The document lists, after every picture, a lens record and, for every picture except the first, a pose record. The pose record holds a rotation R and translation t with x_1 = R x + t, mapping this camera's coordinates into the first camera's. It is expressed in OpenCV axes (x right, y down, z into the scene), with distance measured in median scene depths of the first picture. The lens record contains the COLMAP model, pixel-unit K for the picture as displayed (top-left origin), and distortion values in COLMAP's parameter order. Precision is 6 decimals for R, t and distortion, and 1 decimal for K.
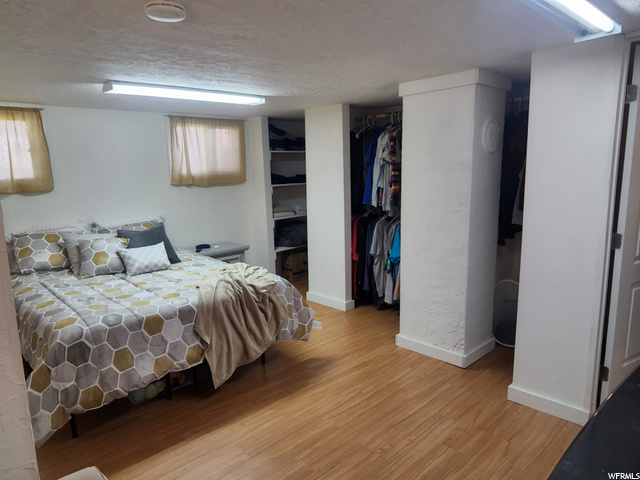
lens RADIAL K [[446.1, 0, 315.5], [0, 446.1, 238.4], [0, 0, 1]] dist [-0.011315, -0.004383]
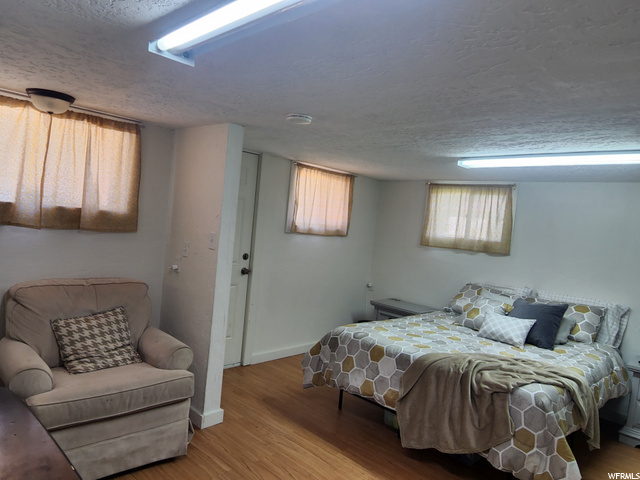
lens RADIAL K [[446.1, 0, 315.9], [0, 446.1, 238.5], [0, 0, 1]] dist [-0.011315, -0.004383]
pose [[0.017987, 0.066914, -0.997597, 0.756291], [-0.262155, 0.963166, 0.059878, -0.123679], [0.964858, 0.260448, 0.034866, 0.674759]]
